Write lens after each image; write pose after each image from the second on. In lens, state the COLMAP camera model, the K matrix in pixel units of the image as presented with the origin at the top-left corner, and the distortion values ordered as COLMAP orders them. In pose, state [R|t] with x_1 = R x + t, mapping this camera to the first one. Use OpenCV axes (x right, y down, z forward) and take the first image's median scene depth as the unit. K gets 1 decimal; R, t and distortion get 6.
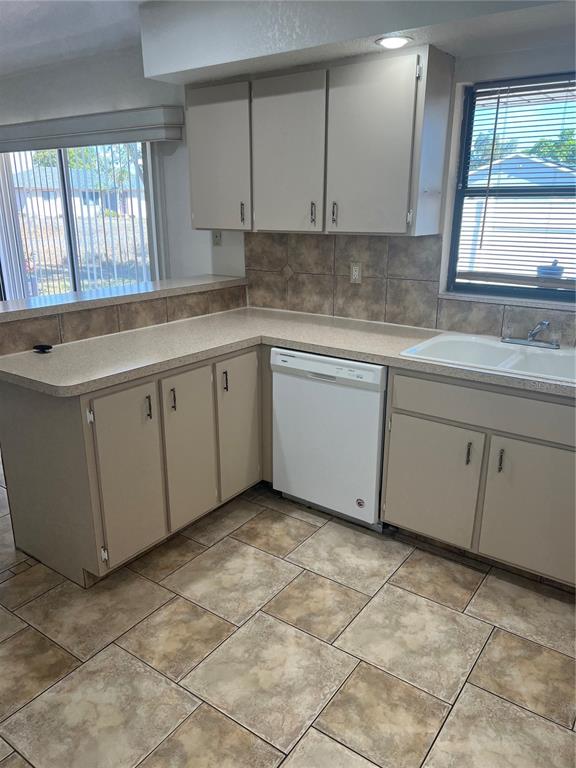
lens RADIAL K [[589.4, 0, 283.3], [0, 589.4, 384.2], [0, 0, 1]] dist [0.051784, -0.053553]
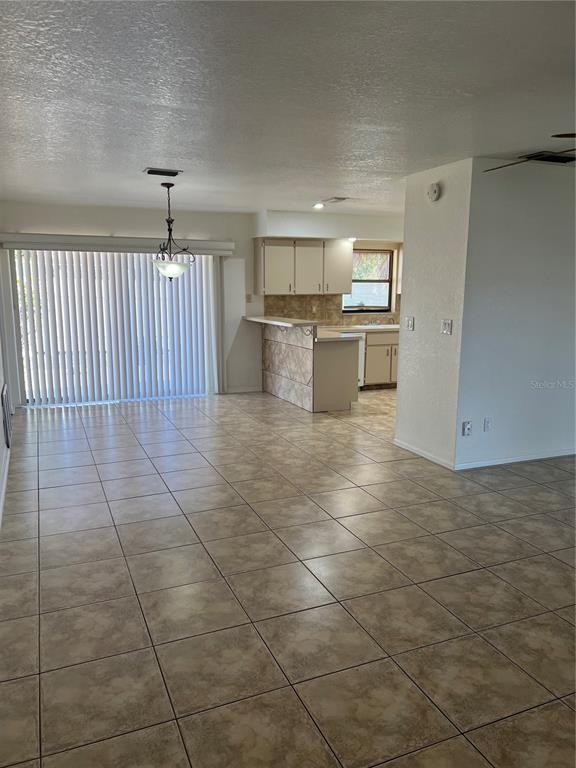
lens RADIAL K [[589.4, 0, 284.8], [0, 589.4, 386.5], [0, 0, 1]] dist [0.051784, -0.053553]
pose [[0.501515, -0.142296, 0.853366, -2.501910], [0.246455, 0.969010, 0.016740, 0.083689], [-0.829303, 0.201920, 0.521043, -0.247574]]
